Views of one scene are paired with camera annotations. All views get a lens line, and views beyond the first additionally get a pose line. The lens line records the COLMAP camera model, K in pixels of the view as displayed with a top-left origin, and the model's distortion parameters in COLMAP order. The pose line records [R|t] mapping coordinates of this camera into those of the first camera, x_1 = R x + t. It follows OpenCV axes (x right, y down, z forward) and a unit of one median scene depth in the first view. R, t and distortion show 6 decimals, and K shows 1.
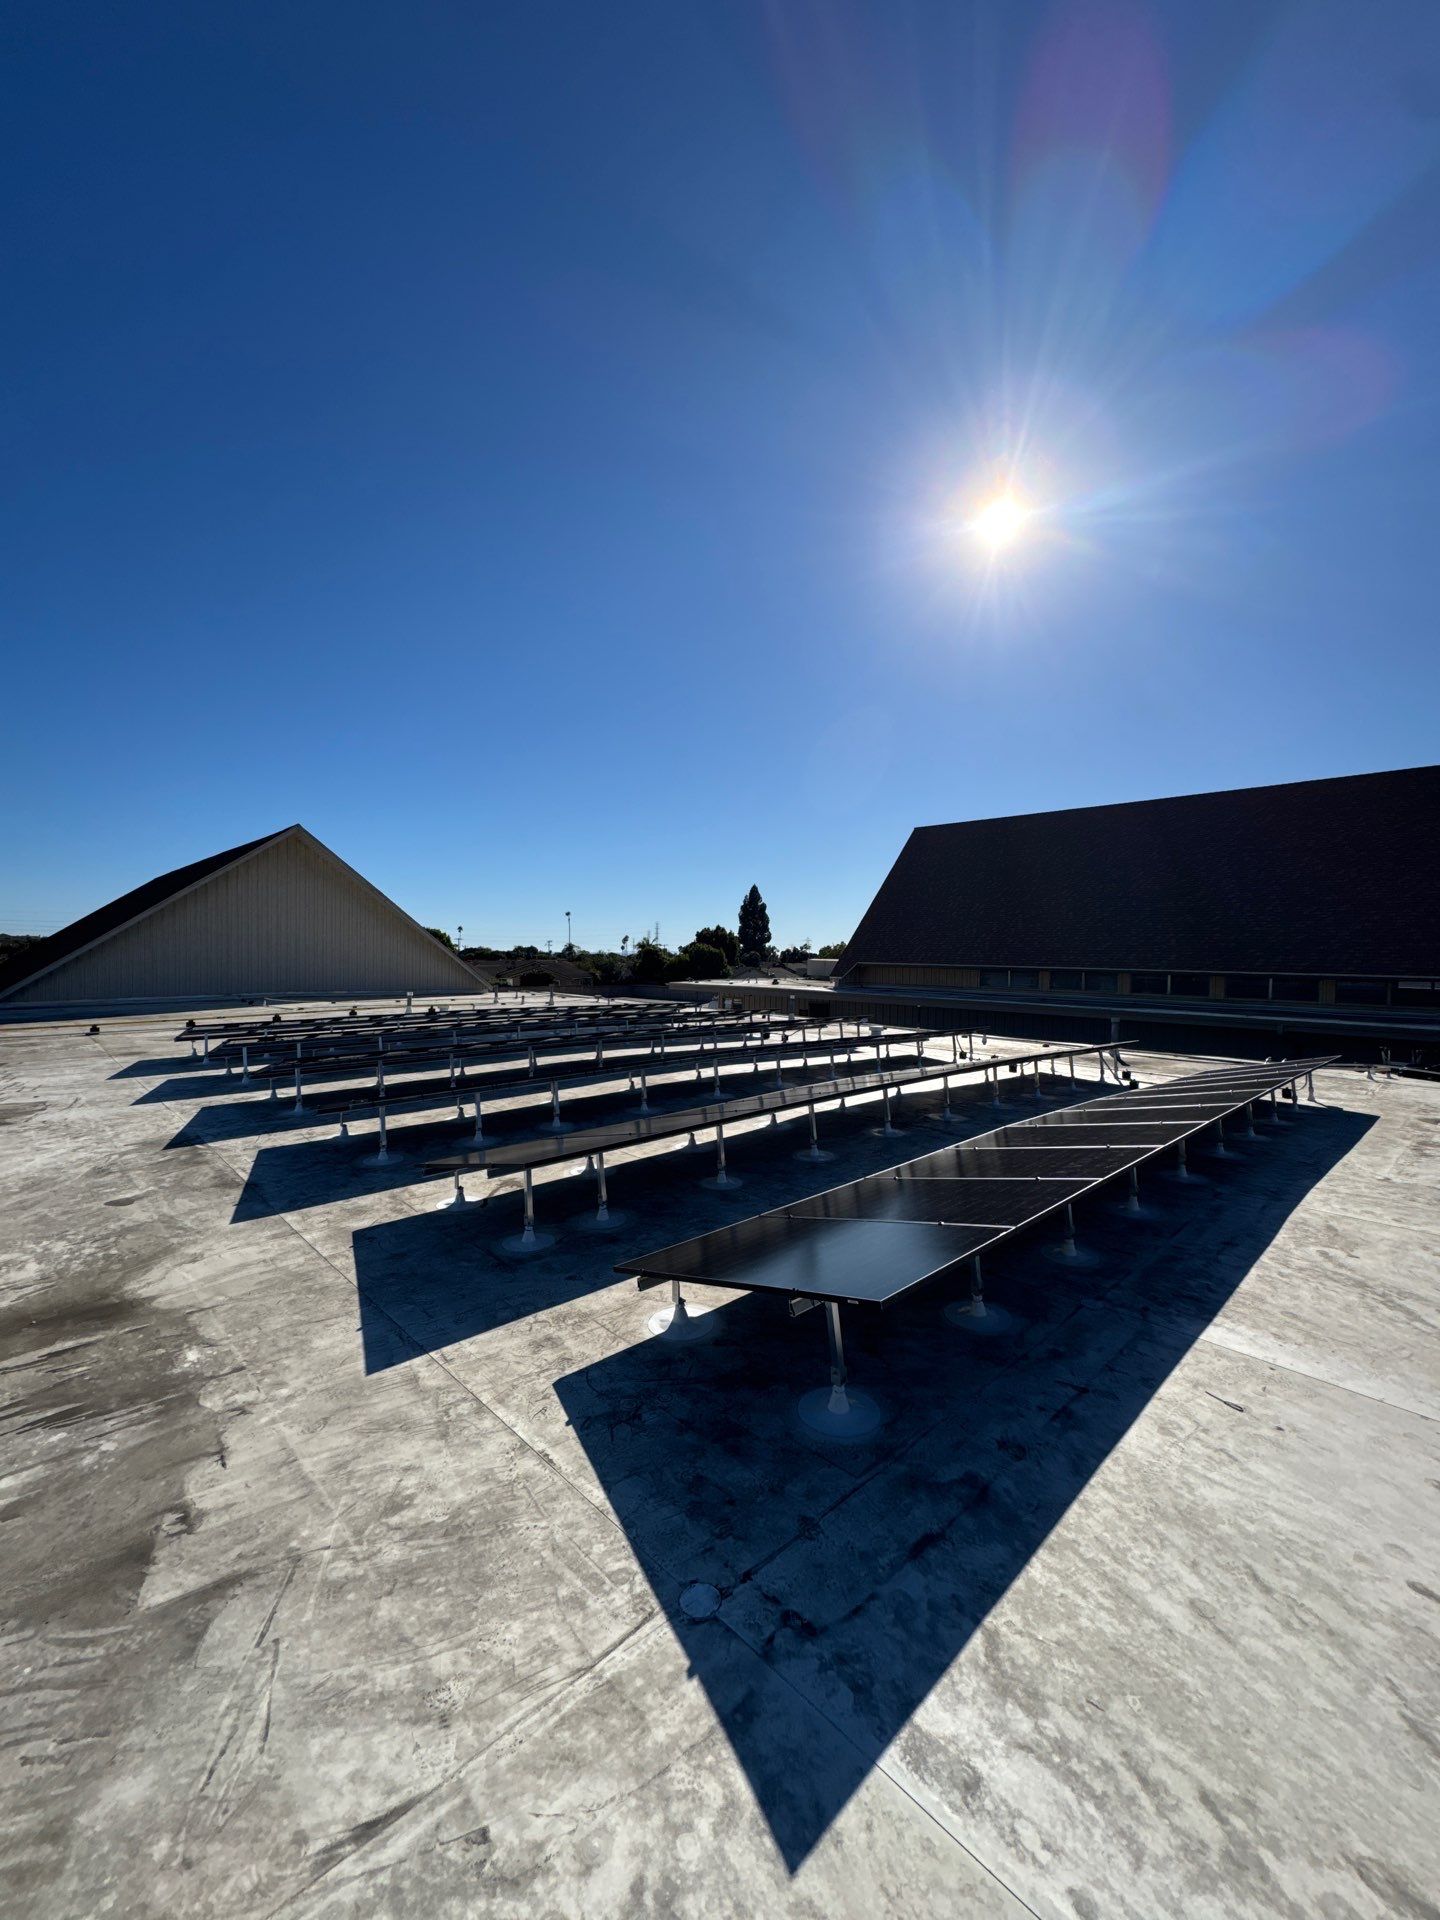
lens RADIAL K [[751.3, 0, 716.4], [0, 751.3, 966.8], [0, 0, 1]] dist [-0.005420, 0.002097]
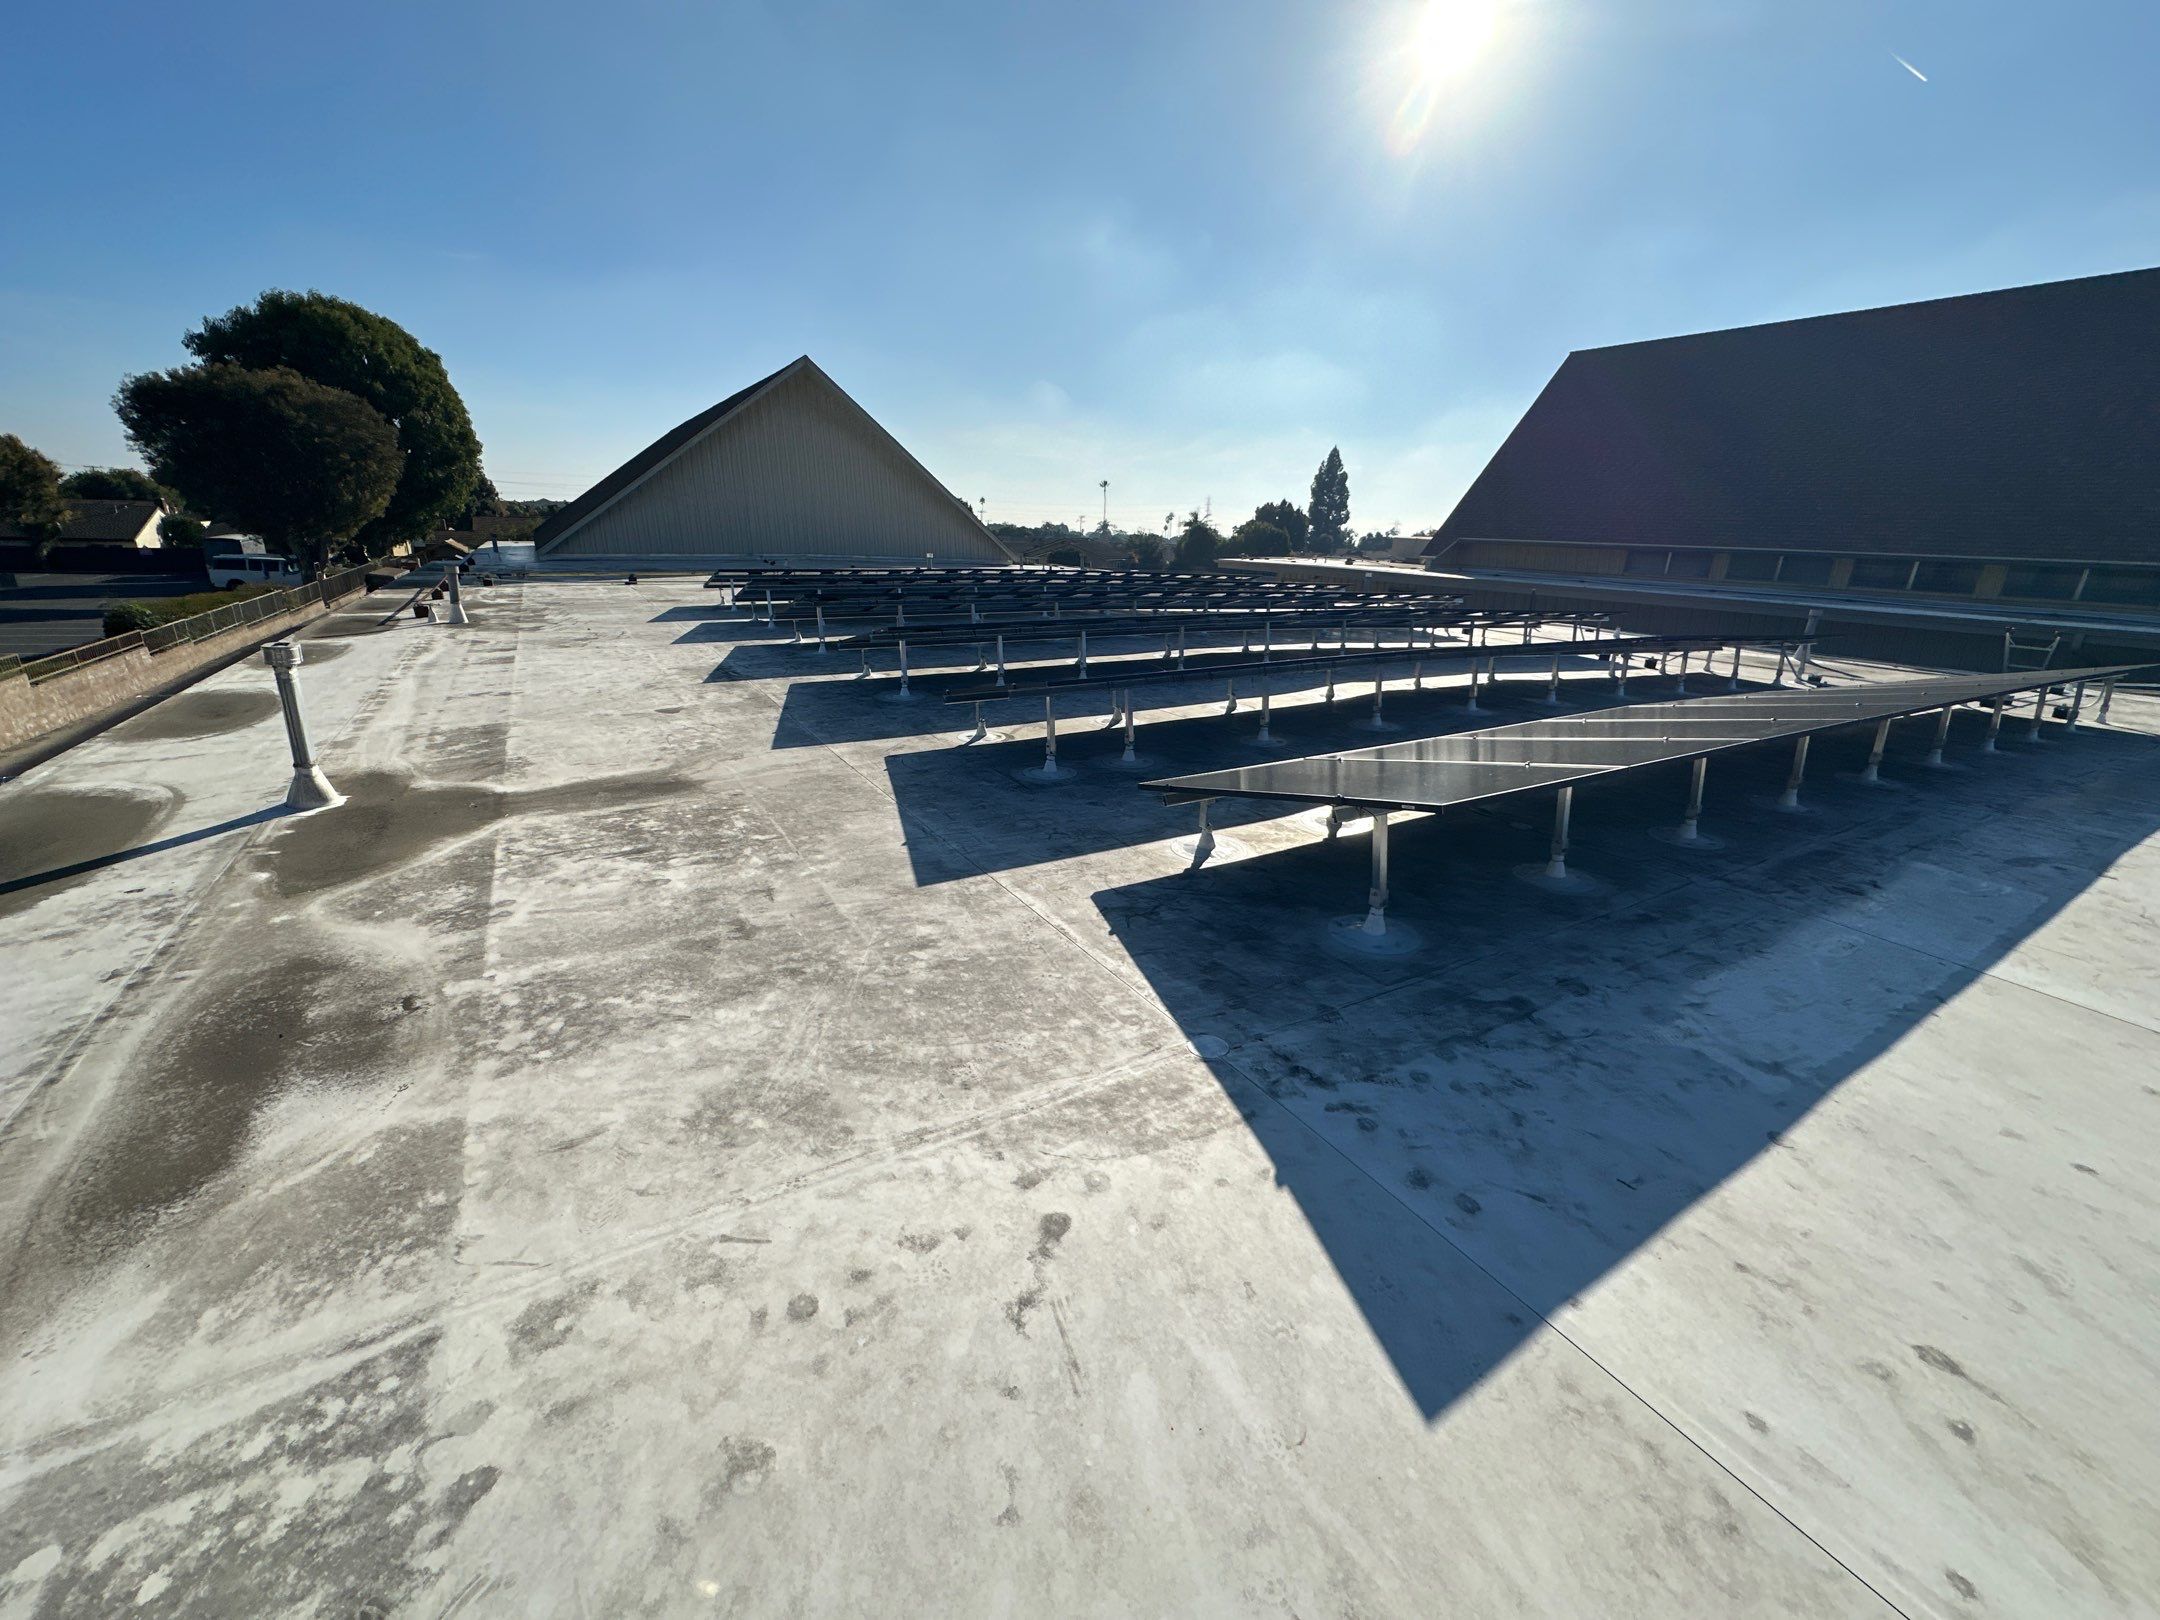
lens RADIAL K [[845.2, 0, 1080.2], [0, 845.2, 803.4], [0, 0, 1]] dist [-0.005420, 0.002097]
pose [[0.975643, 0.083253, -0.202952, 0.009288], [-0.021571, 0.957110, 0.288920, 0.144267], [0.218301, -0.277505, 0.935594, -0.001175]]
